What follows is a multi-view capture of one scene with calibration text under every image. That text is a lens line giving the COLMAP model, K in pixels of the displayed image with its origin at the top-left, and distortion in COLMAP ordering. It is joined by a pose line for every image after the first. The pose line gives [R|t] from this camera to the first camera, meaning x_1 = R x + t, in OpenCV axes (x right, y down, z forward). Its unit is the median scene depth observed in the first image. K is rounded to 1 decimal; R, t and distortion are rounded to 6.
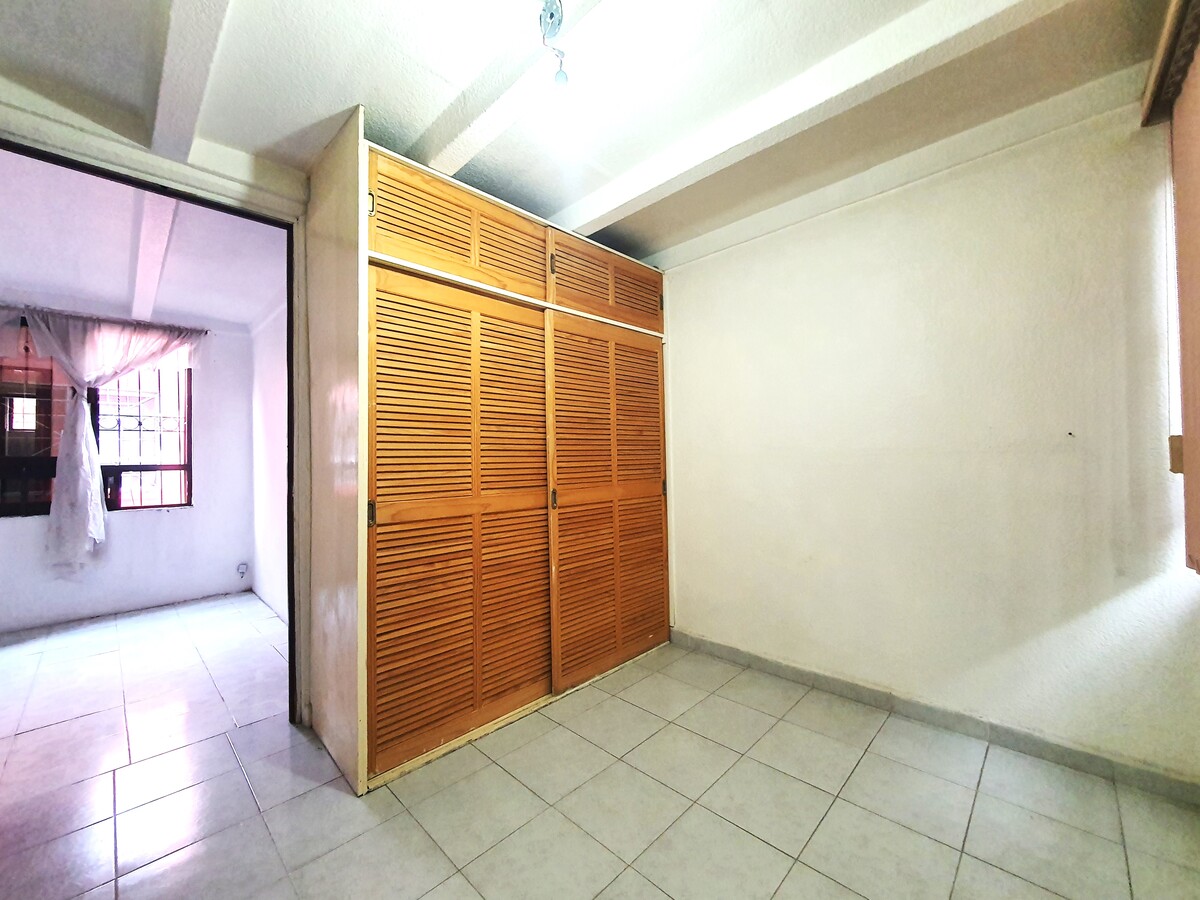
lens RADIAL K [[475.7, 0, 603.0], [0, 475.7, 446.1], [0, 0, 1]] dist [-0.006247, 0.000250]
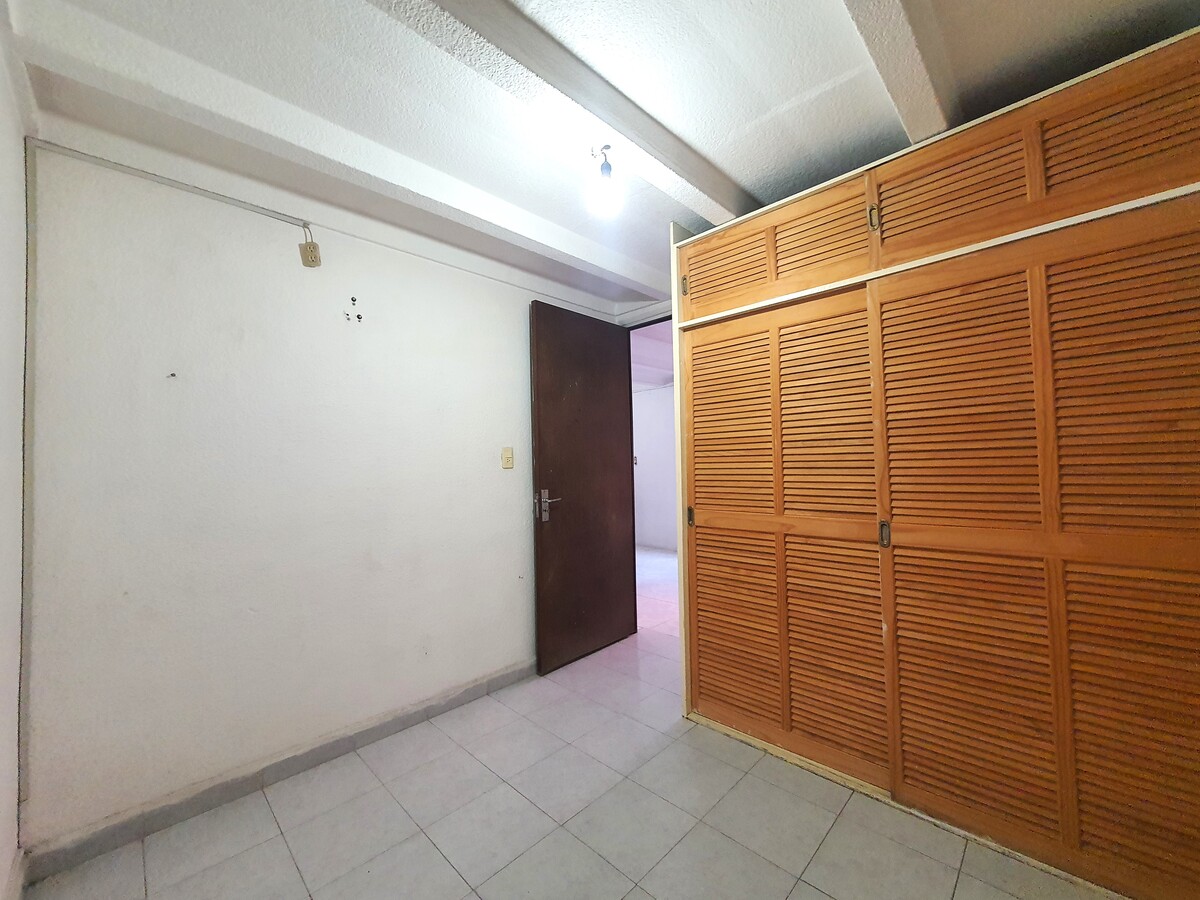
lens RADIAL K [[475.7, 0, 601.3], [0, 475.7, 449.8], [0, 0, 1]] dist [-0.006247, 0.000250]
pose [[-0.009897, -0.016017, -0.999823, 0.694910], [0.043860, 0.998902, -0.016437, -0.028637], [0.998989, -0.044015, -0.009184, 0.616096]]
